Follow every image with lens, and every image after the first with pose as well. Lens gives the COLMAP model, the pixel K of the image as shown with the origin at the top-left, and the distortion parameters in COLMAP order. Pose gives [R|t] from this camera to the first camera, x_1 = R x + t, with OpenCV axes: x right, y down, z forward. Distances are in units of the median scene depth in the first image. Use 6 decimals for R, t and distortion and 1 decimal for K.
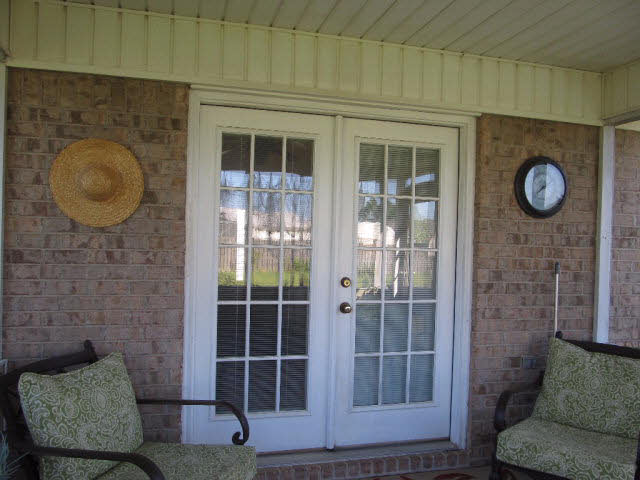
lens RADIAL K [[545.4, 0, 320.0], [0, 545.4, 240.0], [0, 0, 1]] dist [-0.020387, -0.001571]
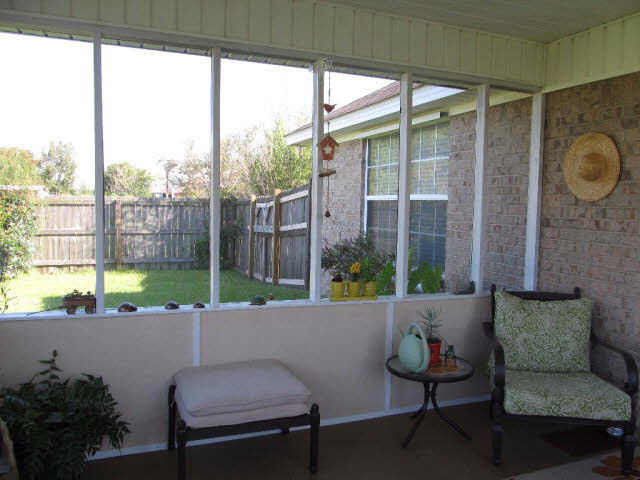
lens RADIAL K [[545.4, 0, 320.0], [0, 545.4, 240.0], [0, 0, 1]] dist [-0.020387, -0.001571]
pose [[0.110538, 0.048281, -0.992699, 0.800575], [-0.023631, 0.998665, 0.045939, 0.023460], [0.993591, 0.018381, 0.111531, 0.222973]]
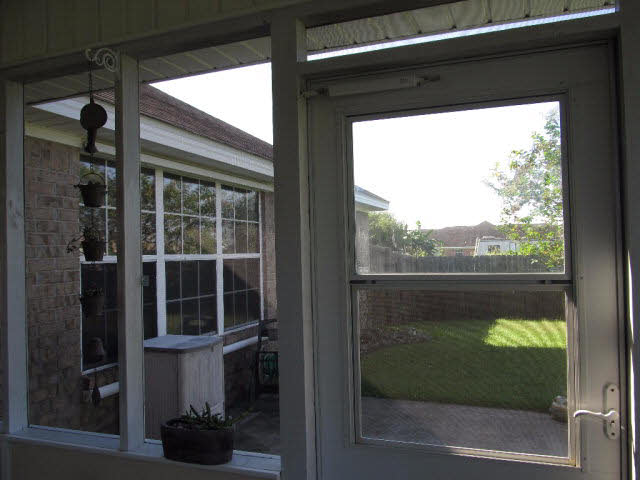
lens RADIAL K [[545.4, 0, 320.0], [0, 545.4, 240.0], [0, 0, 1]] dist [-0.020387, -0.001571]
pose [[0.602114, -0.029533, 0.797863, -1.991693], [0.052663, 0.998608, -0.002780, -0.068646], [-0.796671, 0.043692, 0.602832, -0.479093]]
